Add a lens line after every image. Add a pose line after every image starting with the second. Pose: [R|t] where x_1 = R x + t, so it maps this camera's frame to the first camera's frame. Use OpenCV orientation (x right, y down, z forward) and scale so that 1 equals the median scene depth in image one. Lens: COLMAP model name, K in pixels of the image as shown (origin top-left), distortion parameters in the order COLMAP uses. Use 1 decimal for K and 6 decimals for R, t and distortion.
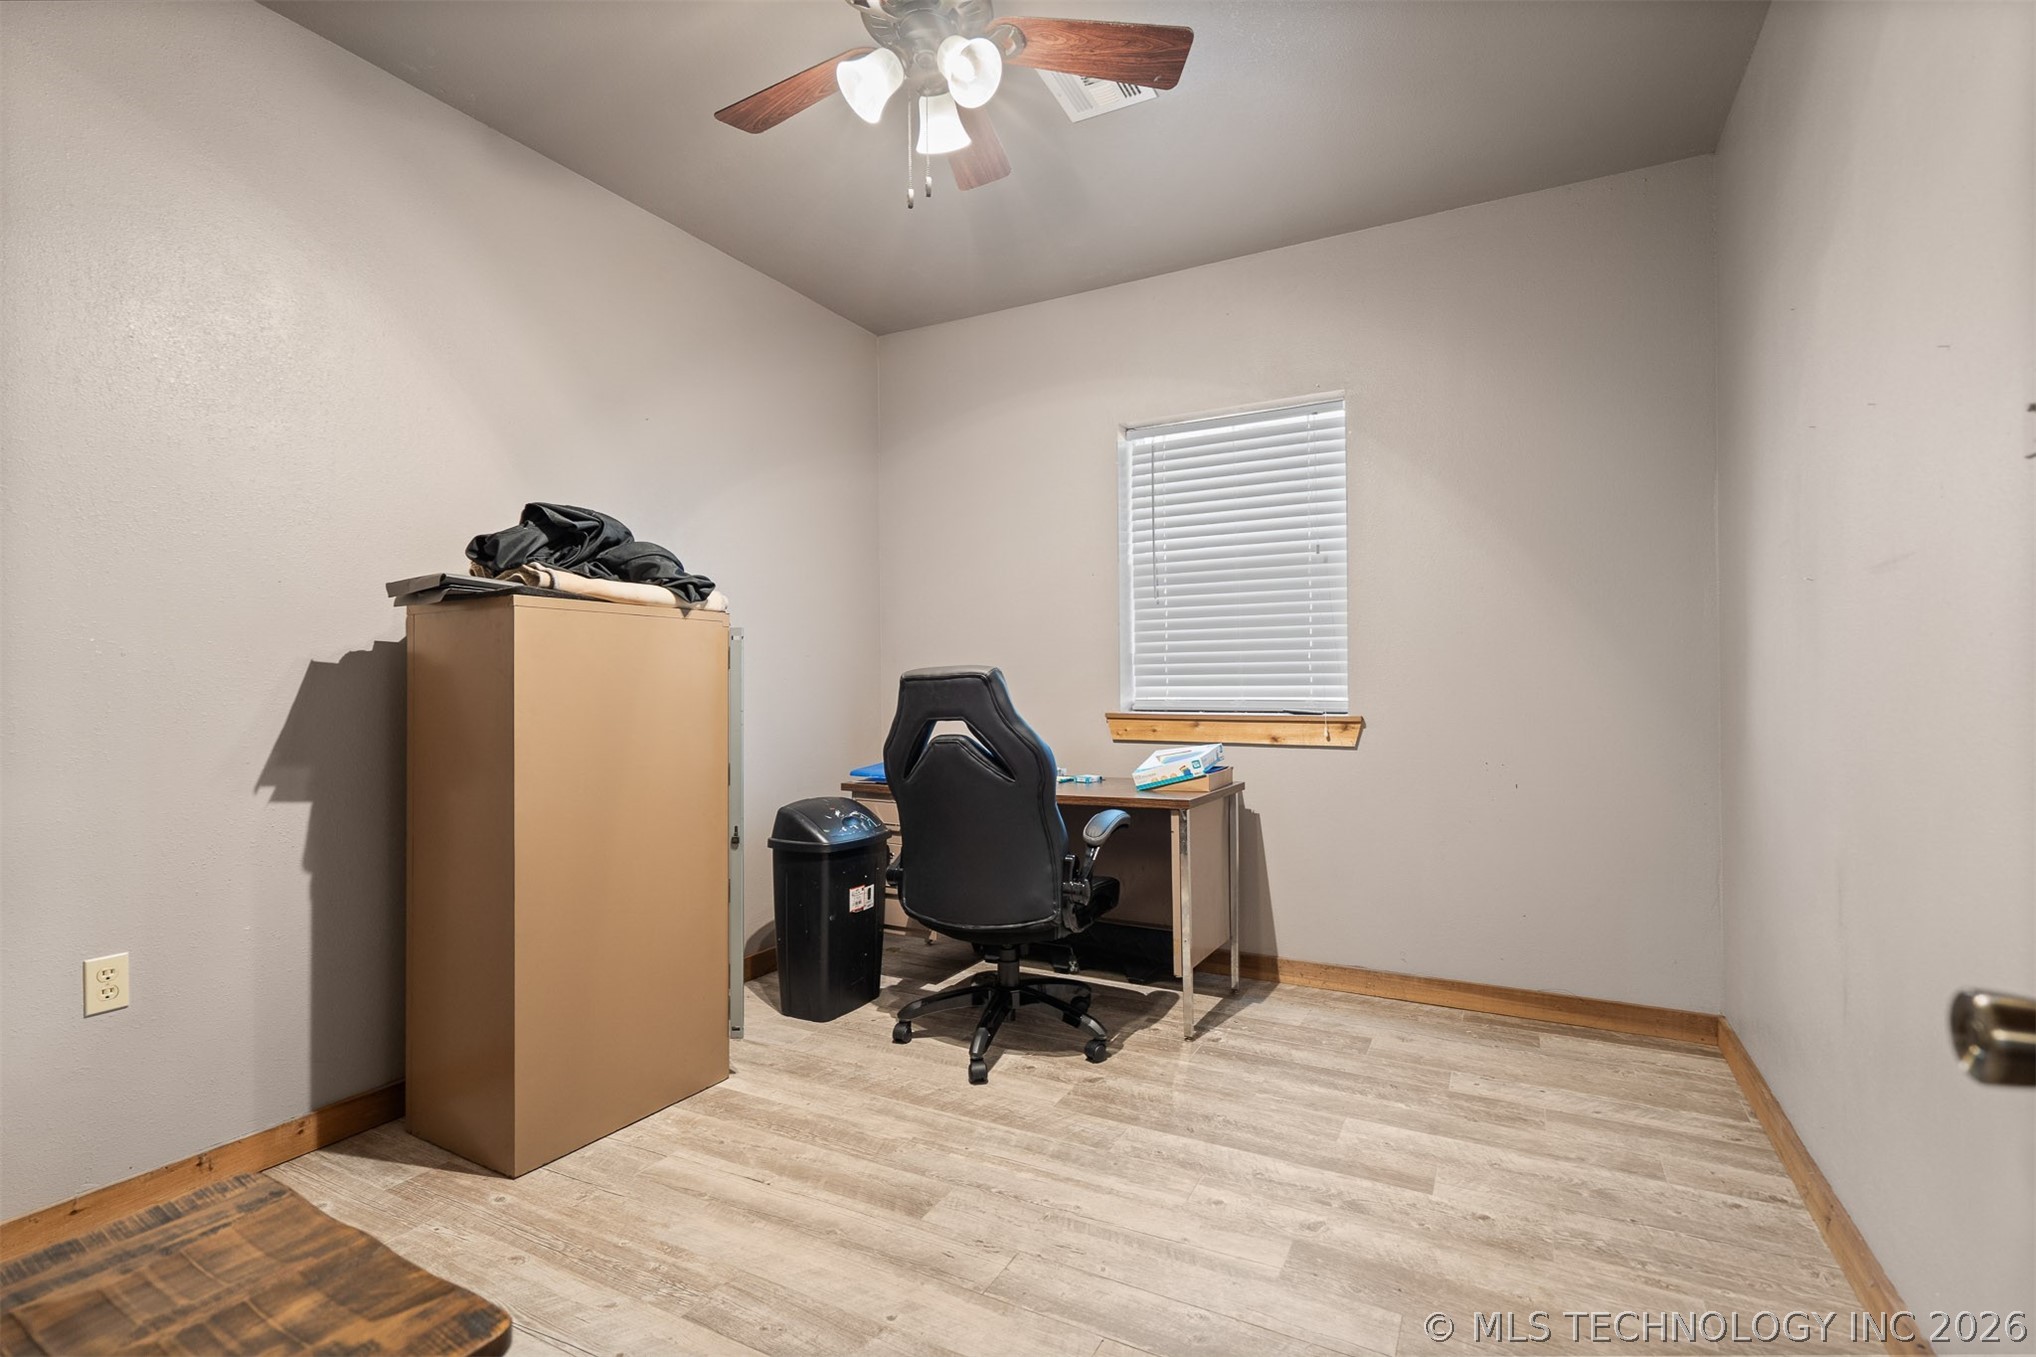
lens RADIAL K [[955.9, 0, 1013.3], [0, 955.9, 679.3], [0, 0, 1]] dist [-0.000996, 0.001792]
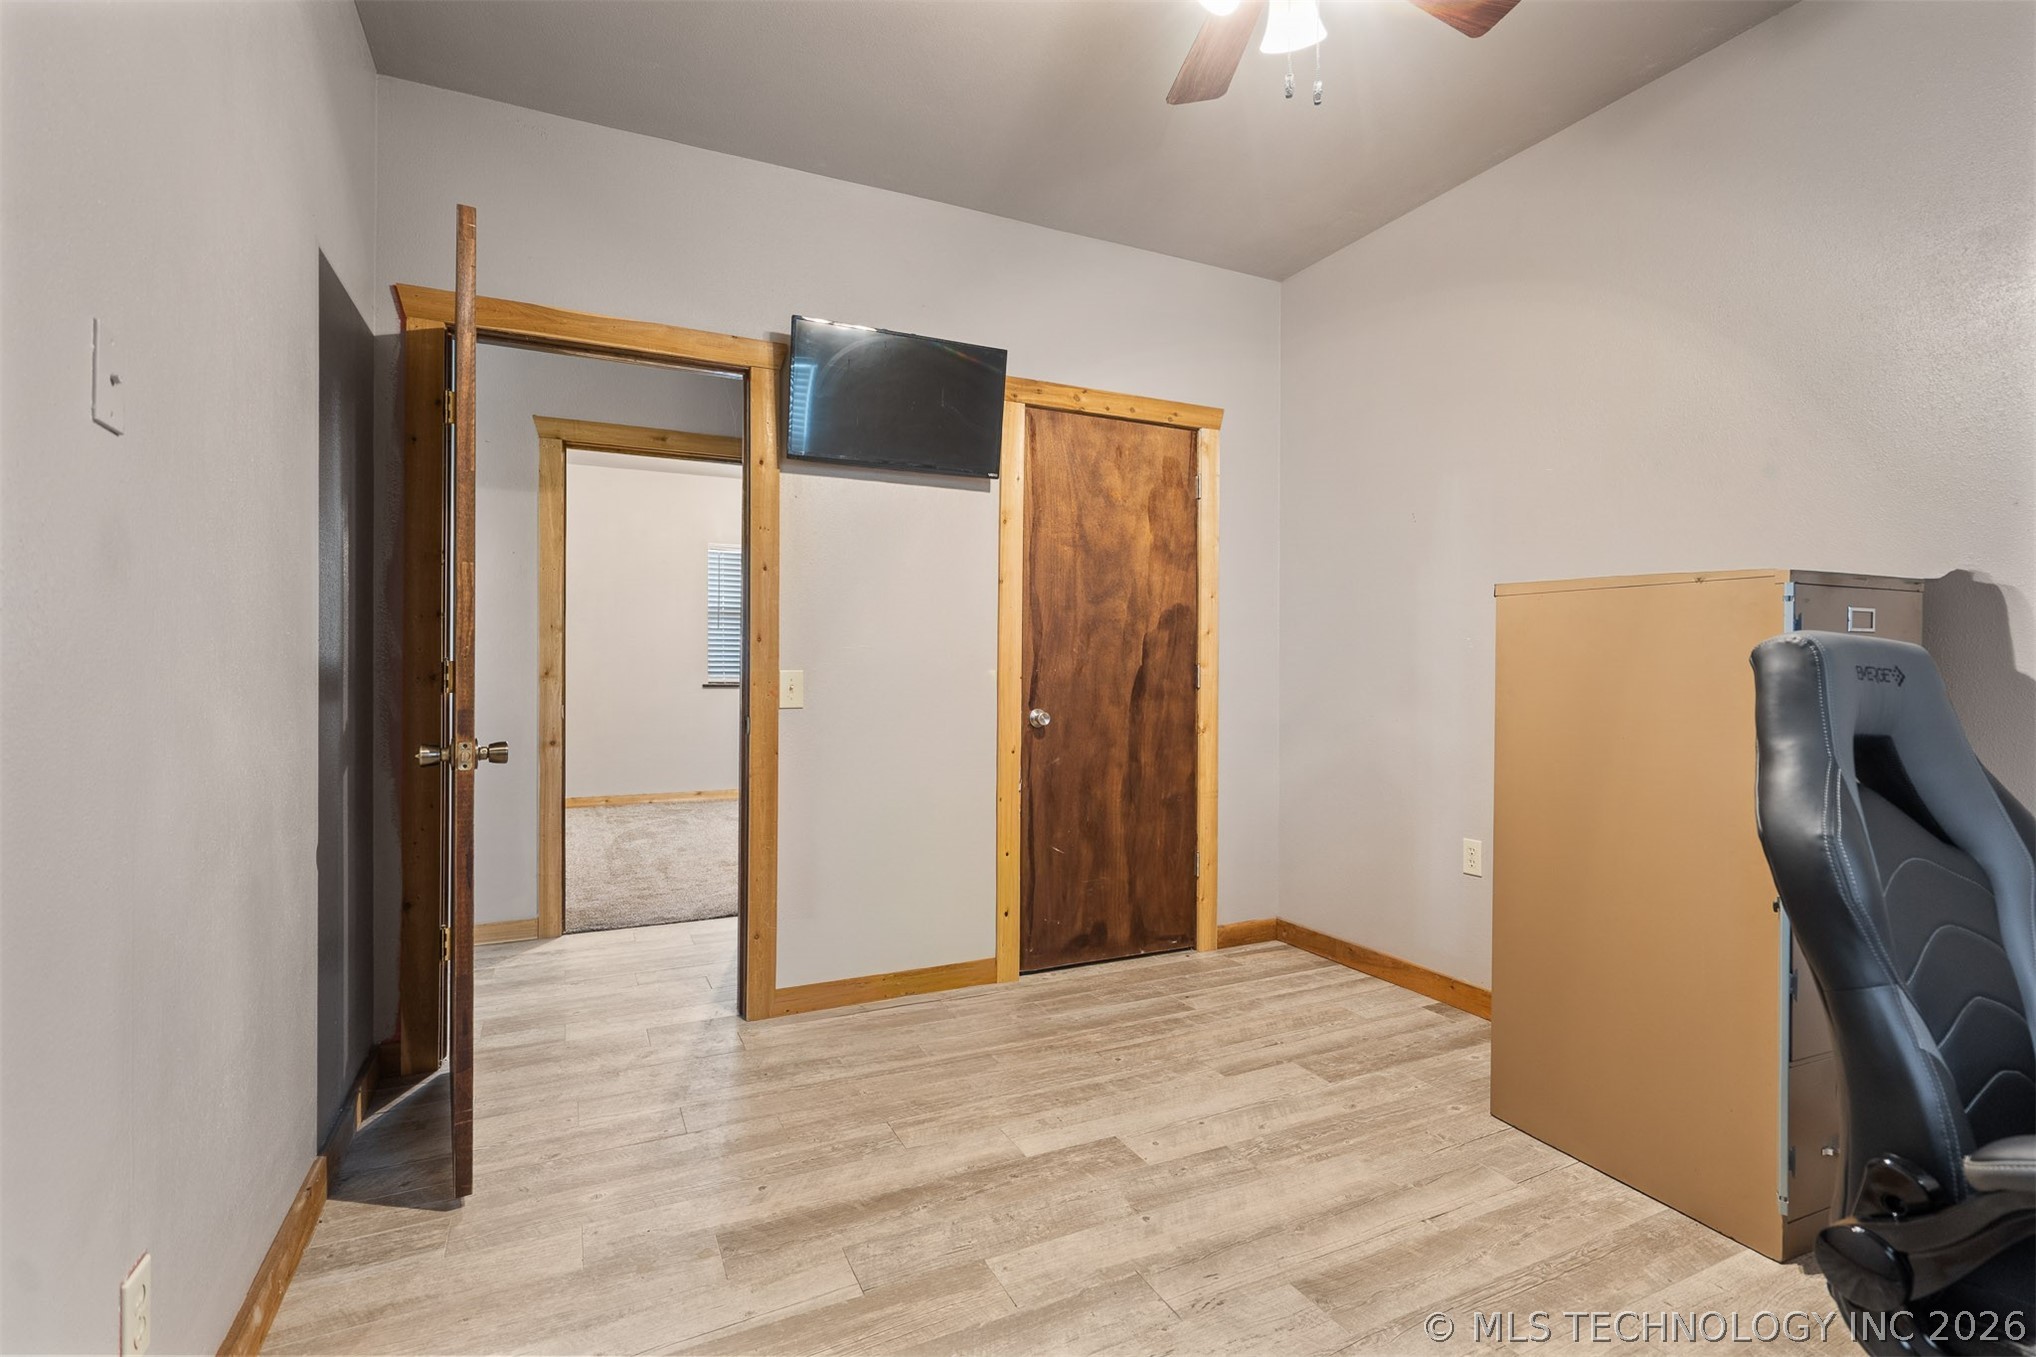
lens RADIAL K [[955.9, 0, 1020.1], [0, 955.9, 668.2], [0, 0, 1]] dist [-0.000996, 0.001792]
pose [[-0.594419, 0.004661, -0.804142, 0.728362], [0.000356, 0.999985, 0.005533, -0.001675], [0.804155, 0.003003, -0.594412, 1.282259]]
